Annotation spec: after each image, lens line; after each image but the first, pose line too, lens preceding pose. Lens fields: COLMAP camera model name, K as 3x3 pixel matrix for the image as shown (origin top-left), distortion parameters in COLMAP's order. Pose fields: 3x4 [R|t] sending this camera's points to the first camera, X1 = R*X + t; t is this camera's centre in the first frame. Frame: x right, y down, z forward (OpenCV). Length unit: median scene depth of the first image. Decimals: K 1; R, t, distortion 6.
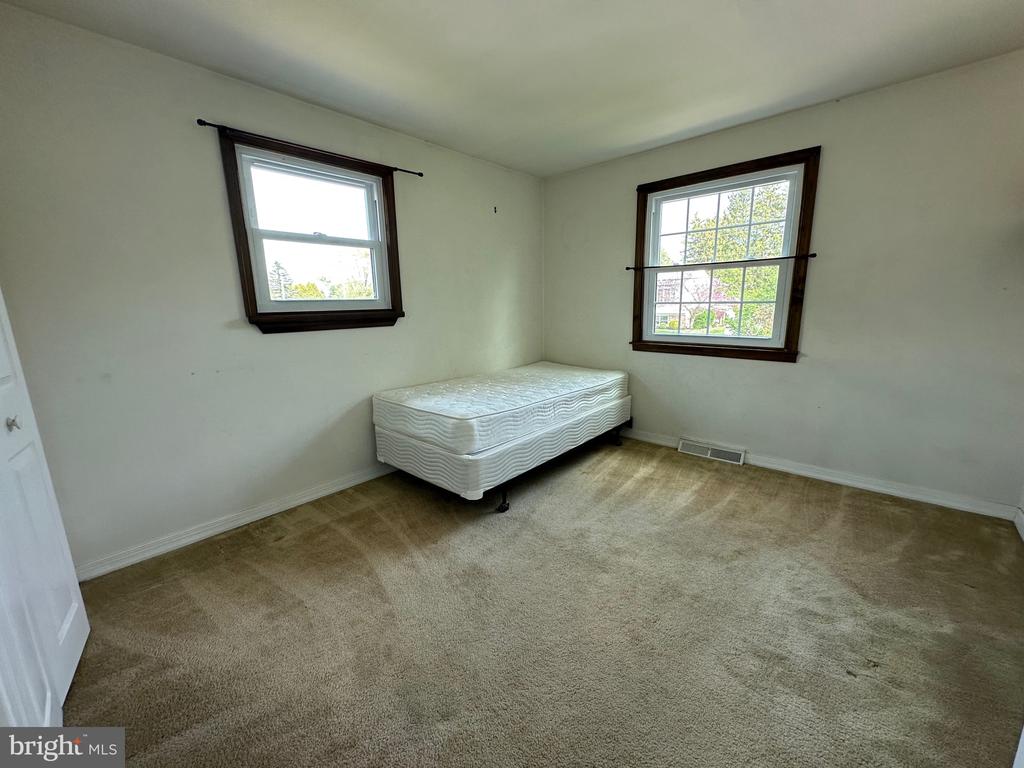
lens RADIAL K [[410.5, 0, 513.7], [0, 410.5, 387.4], [0, 0, 1]] dist [0.003869, 0.000755]
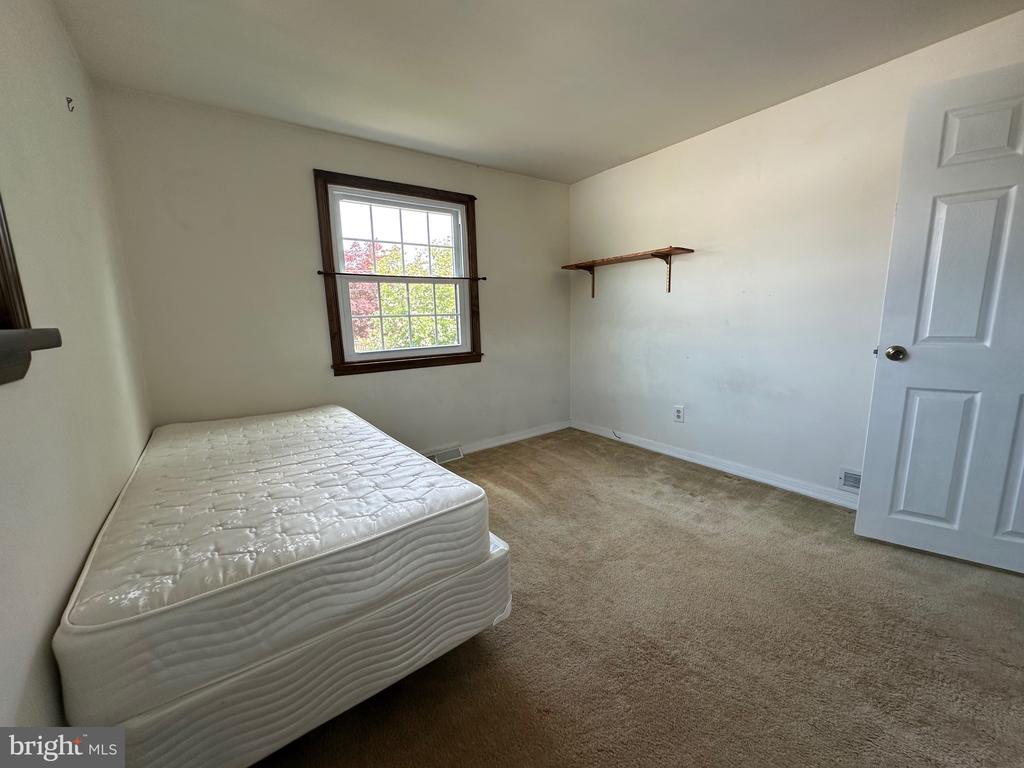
lens RADIAL K [[410.5, 0, 513.6], [0, 410.5, 385.2], [0, 0, 1]] dist [0.003869, 0.000755]
pose [[0.197728, -0.156788, 0.967637, -0.527790], [0.222511, 0.968537, 0.111466, -0.108002], [-0.954669, 0.193270, 0.226394, 0.629065]]
